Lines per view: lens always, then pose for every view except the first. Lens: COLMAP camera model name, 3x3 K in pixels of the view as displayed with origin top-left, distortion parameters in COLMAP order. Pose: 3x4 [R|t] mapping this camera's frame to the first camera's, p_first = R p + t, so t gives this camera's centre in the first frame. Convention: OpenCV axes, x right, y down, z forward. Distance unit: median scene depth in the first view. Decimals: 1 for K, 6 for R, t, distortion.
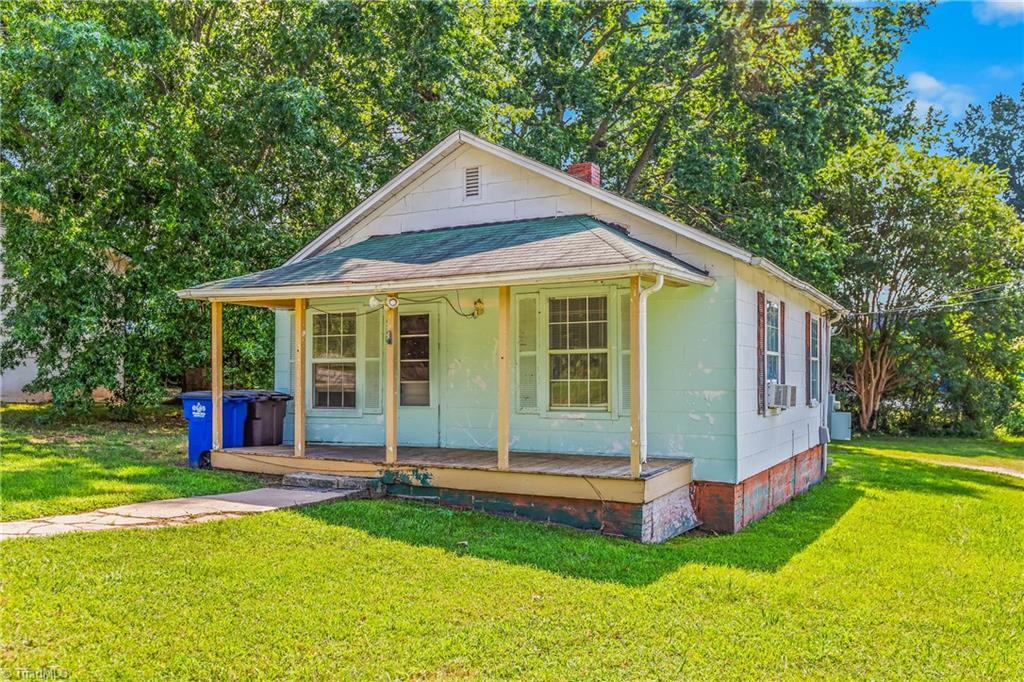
lens RADIAL K [[862.8, 0, 507.0], [0, 862.8, 344.1], [0, 0, 1]] dist [0.005801, -0.000507]
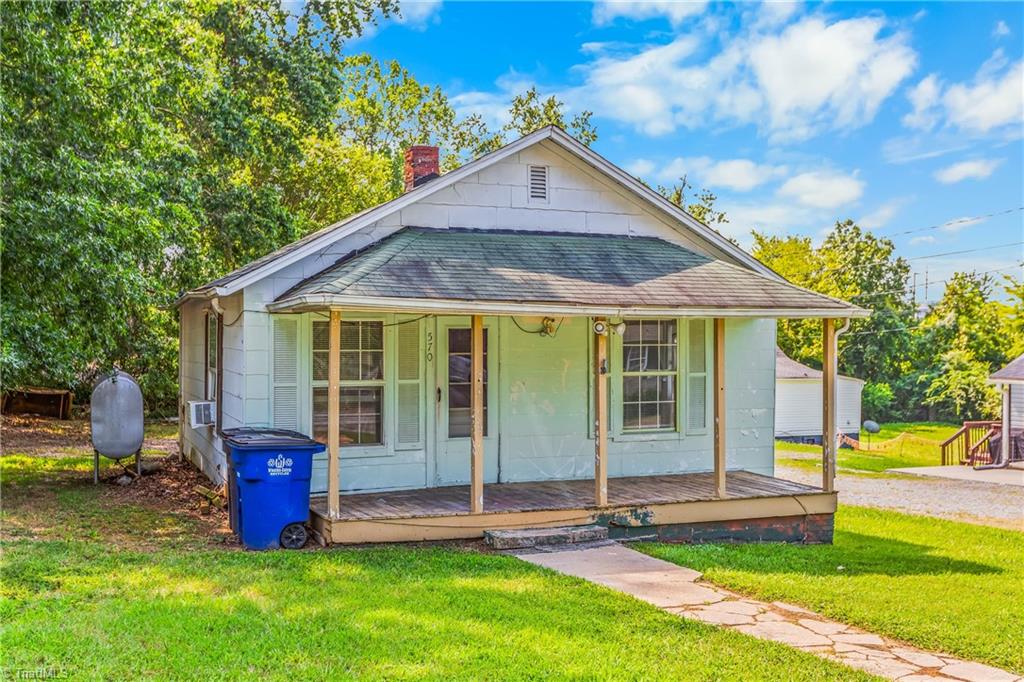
lens RADIAL K [[1017.9, 0, 512.4], [0, 1017.9, 343.2], [0, 0, 1]] dist [-0.003833, 0.000000]
pose [[0.625958, 0.003238, 0.779850, -0.880115], [-0.033767, 0.999166, 0.022955, -0.045589], [-0.779125, -0.040702, 0.625546, 0.357977]]
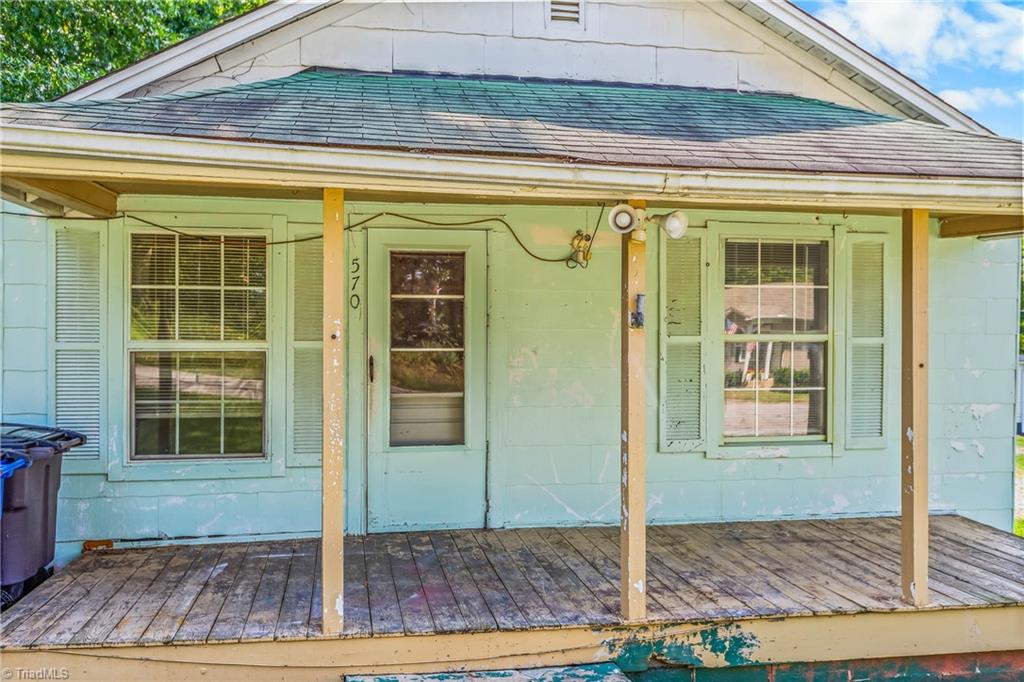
lens RADIAL K [[845.1, 0, 512.6], [0, 845.1, 333.8], [0, 0, 1]] dist [-0.011804, 0.014814]
pose [[0.785852, 0.004333, 0.618400, -0.366053], [-0.032558, 0.998879, 0.034376, -0.006982], [-0.617557, -0.047148, 0.785112, 0.629364]]
